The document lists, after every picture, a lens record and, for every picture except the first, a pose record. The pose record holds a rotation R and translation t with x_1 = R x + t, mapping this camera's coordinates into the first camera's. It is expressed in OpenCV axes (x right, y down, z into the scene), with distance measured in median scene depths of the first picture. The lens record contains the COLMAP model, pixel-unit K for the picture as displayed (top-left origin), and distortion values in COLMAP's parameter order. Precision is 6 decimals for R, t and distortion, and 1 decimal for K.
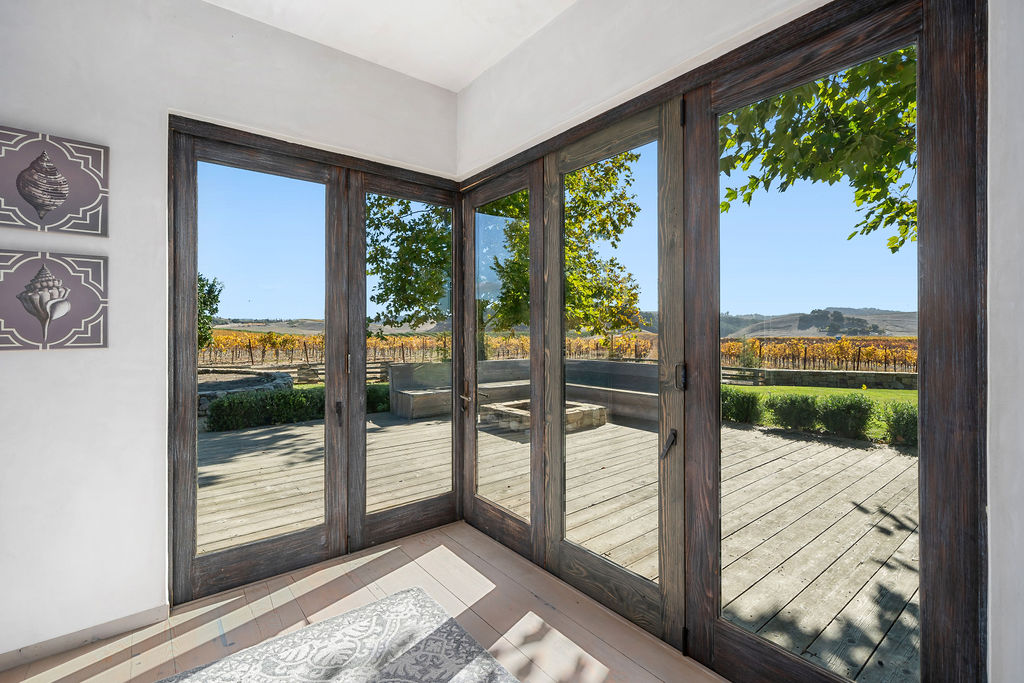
lens RADIAL K [[465.9, 0, 503.0], [0, 465.9, 327.8], [0, 0, 1]] dist [-0.000902, 0.000424]
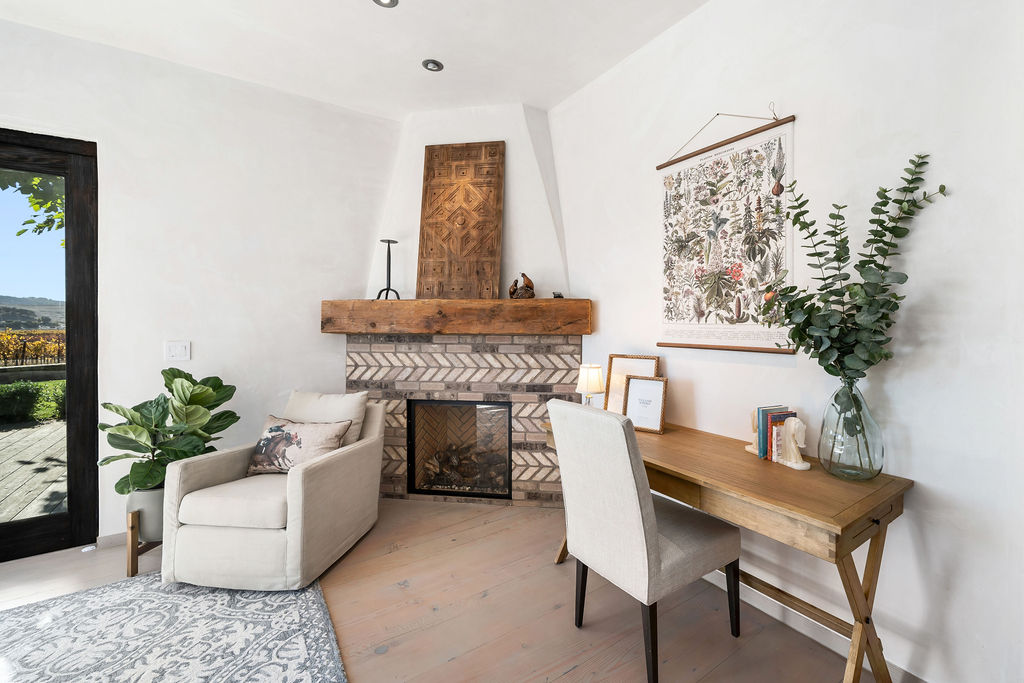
lens RADIAL K [[429.0, 0, 547.8], [0, 429.0, 324.7], [0, 0, 1]] dist [-0.002329, 0.000654]
pose [[0.031974, -0.005001, 0.999476, -0.606106], [-0.004352, 0.999977, 0.005143, 0.004029], [-0.999479, -0.004514, 0.031952, -0.776586]]
